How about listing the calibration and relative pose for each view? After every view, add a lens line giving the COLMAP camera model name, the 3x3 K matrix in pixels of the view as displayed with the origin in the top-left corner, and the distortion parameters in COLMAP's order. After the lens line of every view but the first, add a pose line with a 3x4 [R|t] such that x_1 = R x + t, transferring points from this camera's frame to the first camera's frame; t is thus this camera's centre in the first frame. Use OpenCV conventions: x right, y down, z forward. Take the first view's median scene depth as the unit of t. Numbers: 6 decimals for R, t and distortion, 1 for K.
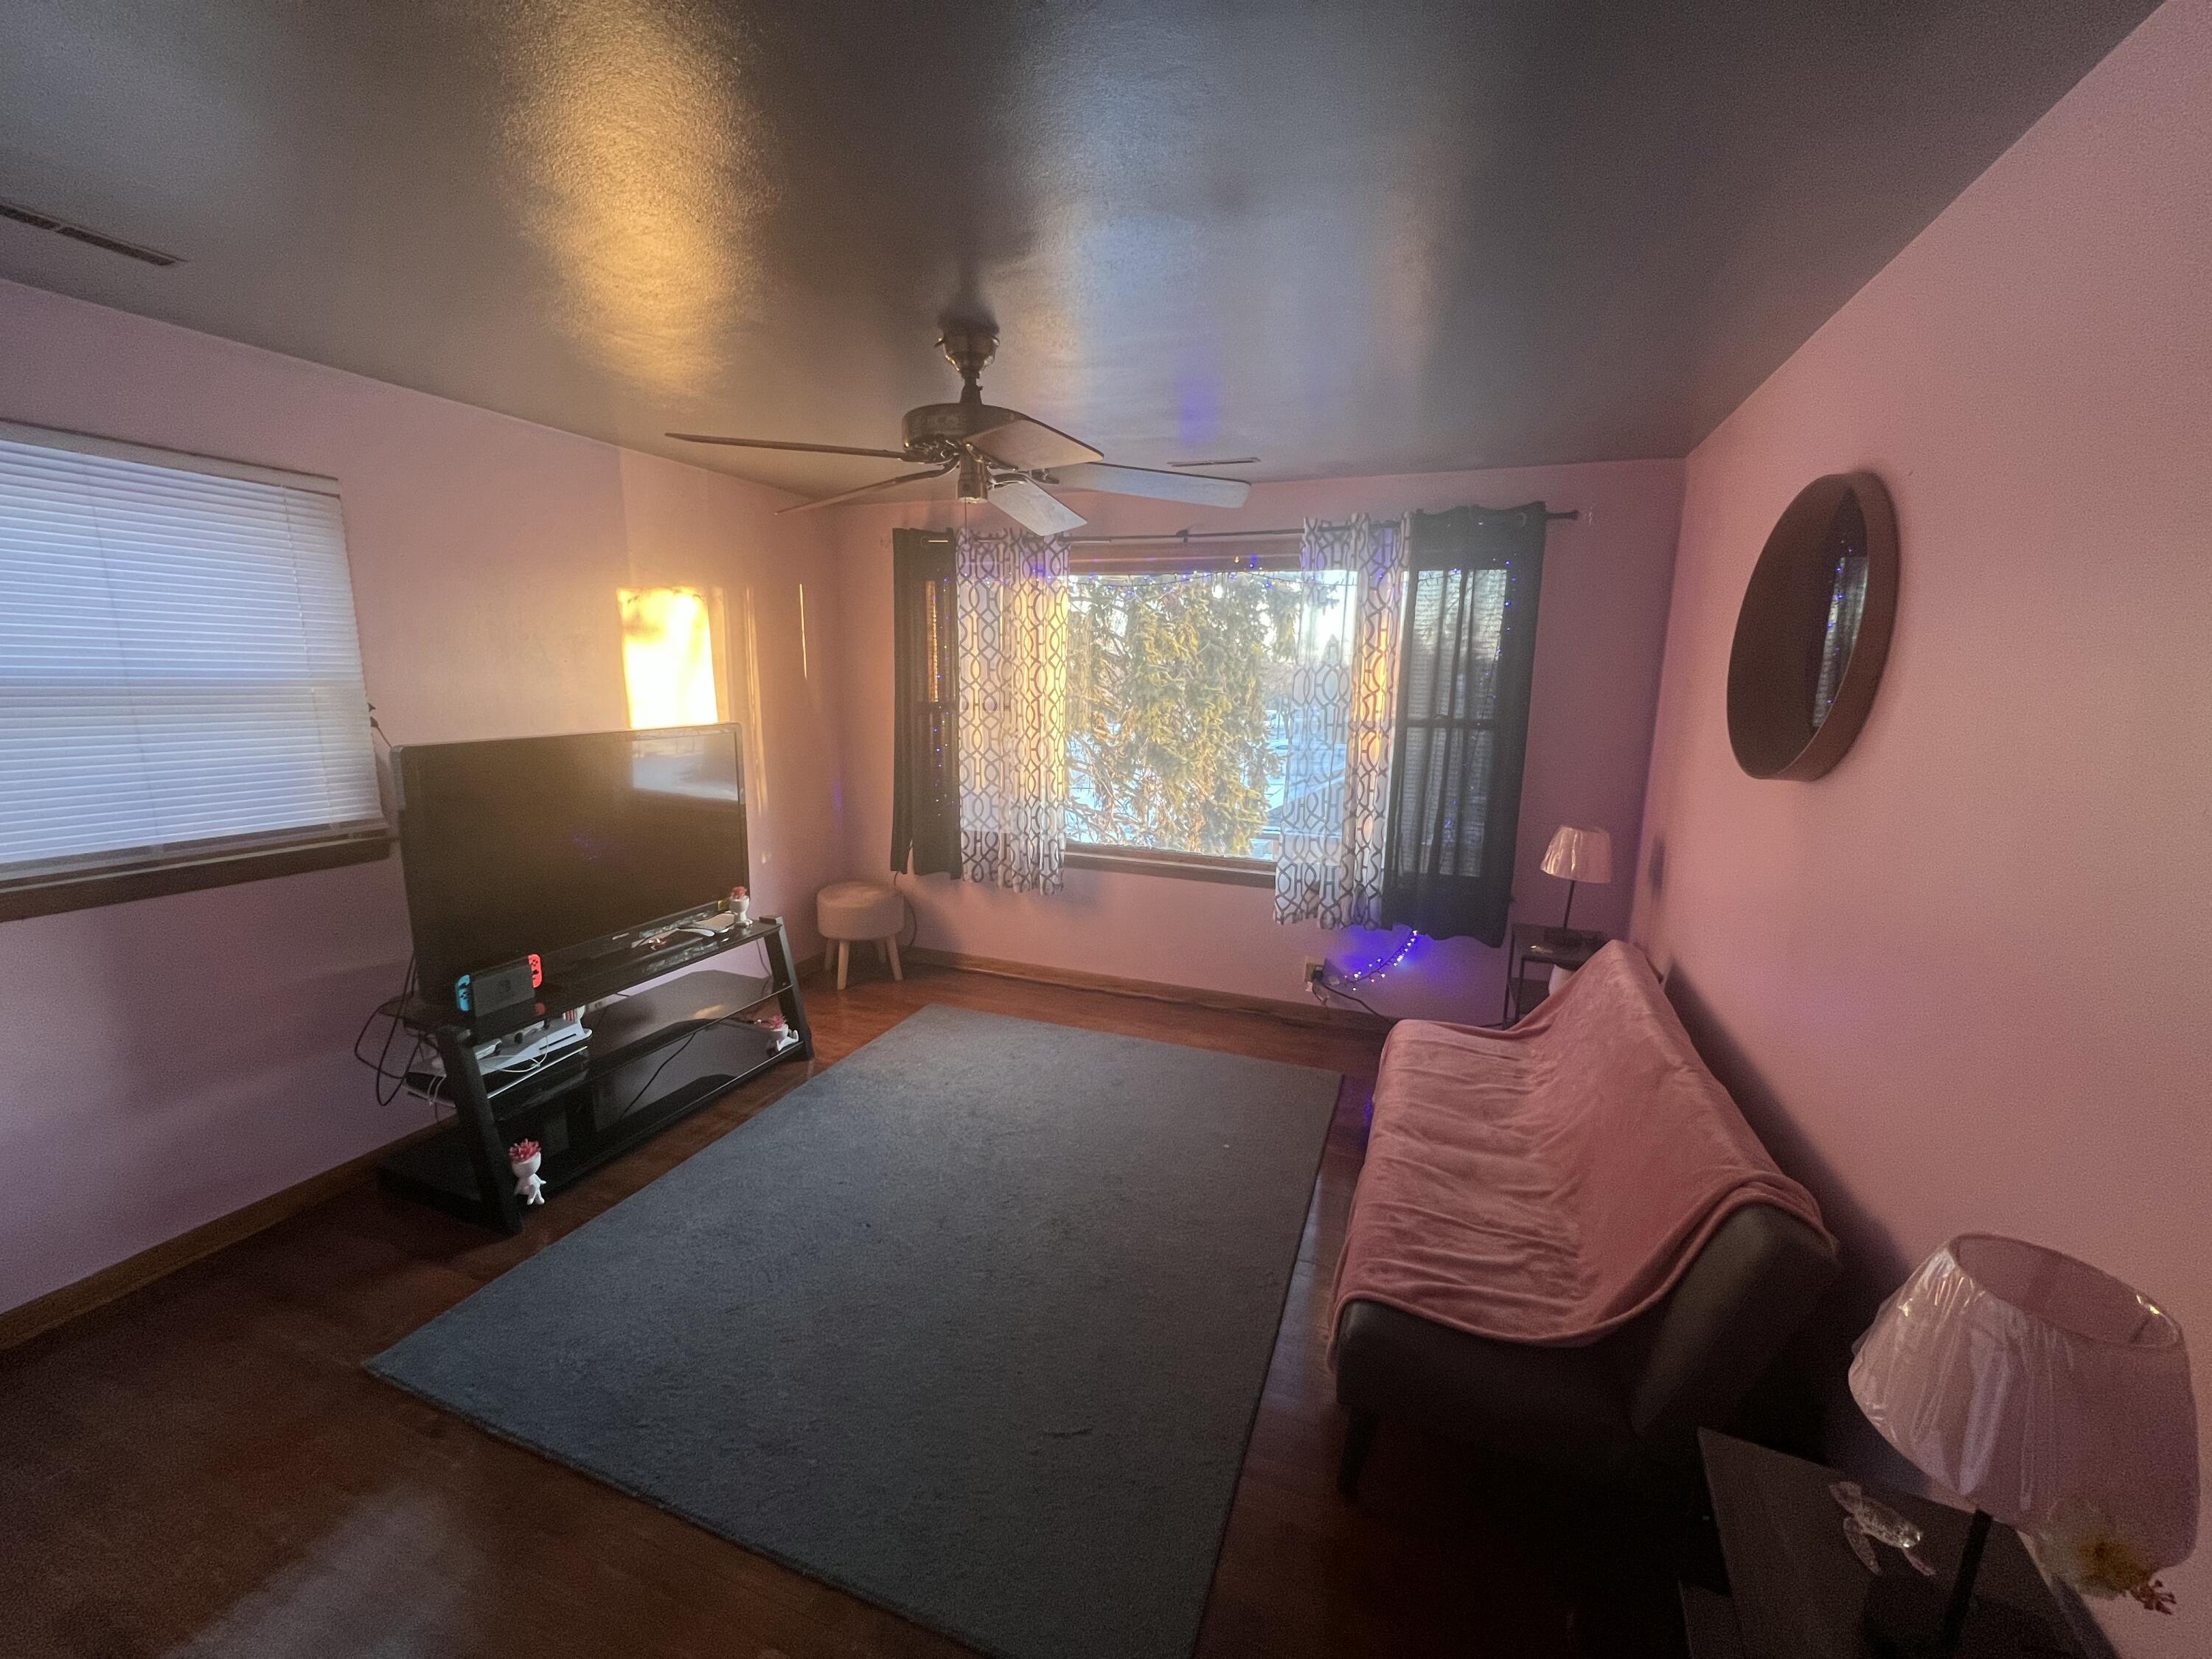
lens RADIAL K [[881.6, 0, 1110.8], [0, 881.6, 838.5], [0, 0, 1]] dist [-0.000703, -0.000193]
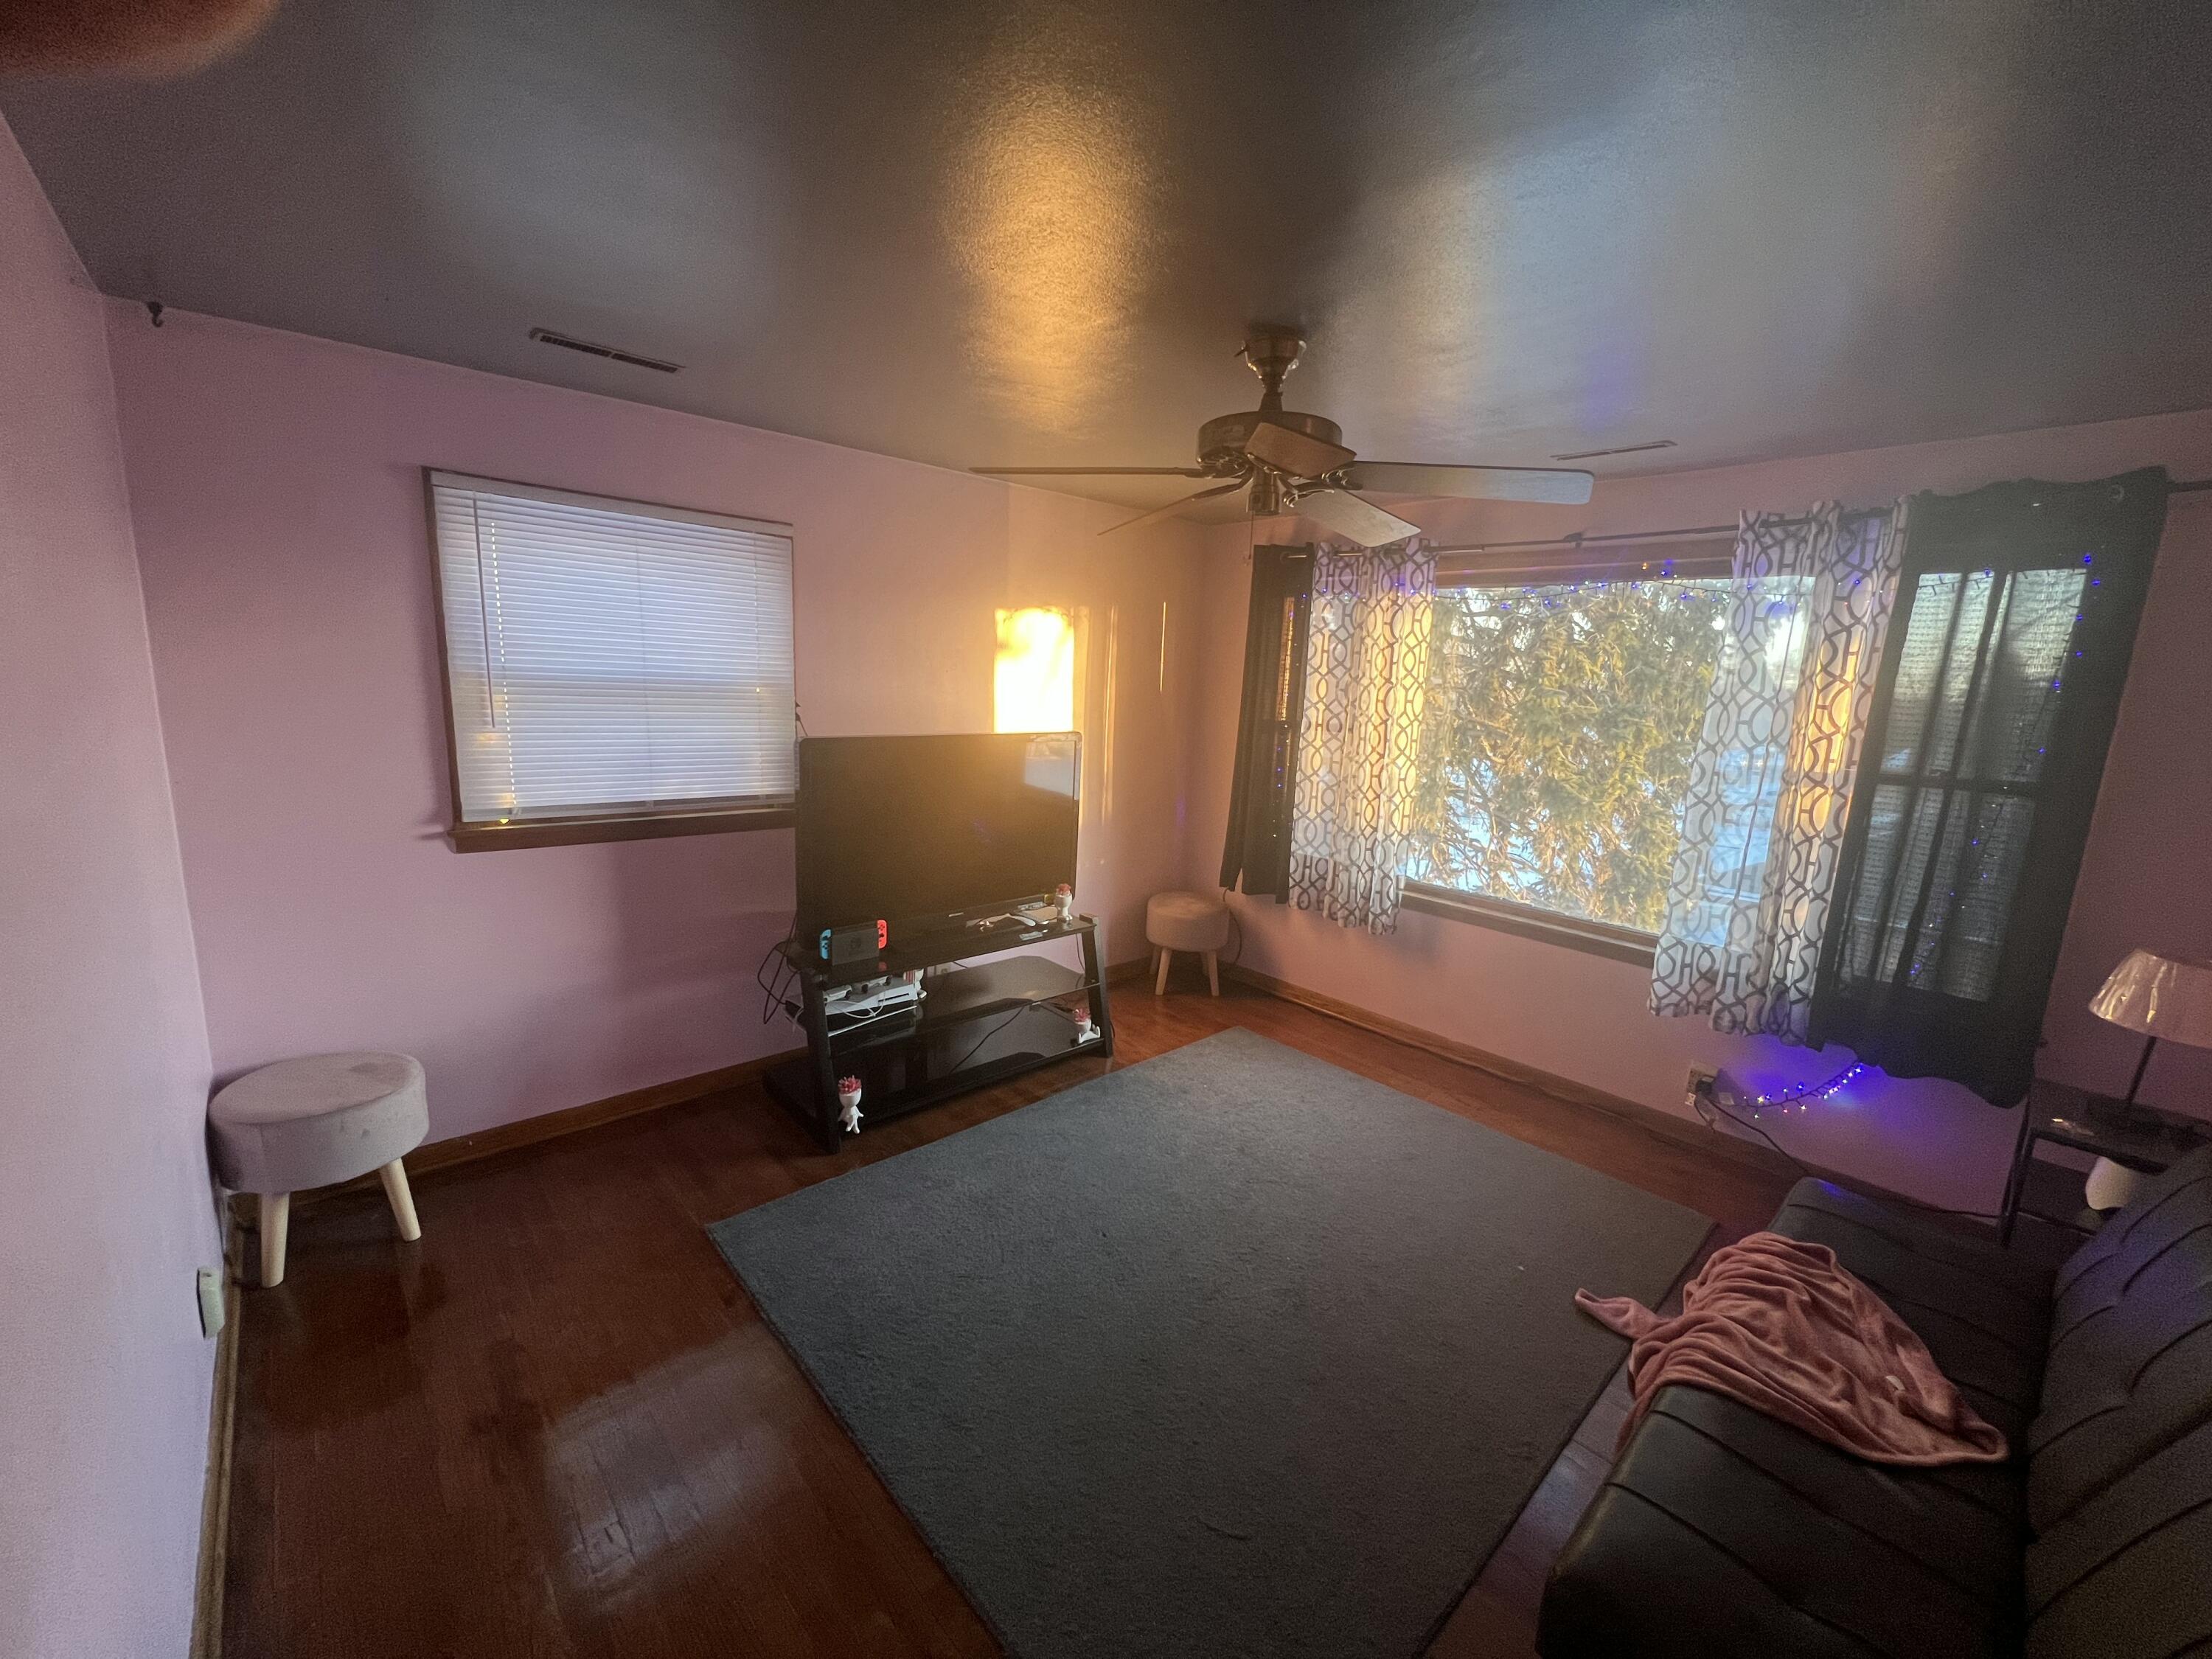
lens RADIAL K [[881.6, 0, 1110.8], [0, 881.6, 838.5], [0, 0, 1]] dist [-0.000703, -0.000193]
pose [[0.893827, 0.104473, -0.436071, 0.084582], [-0.111575, 0.993712, 0.009372, -0.015367], [0.434308, 0.040278, 0.899863, 0.052397]]
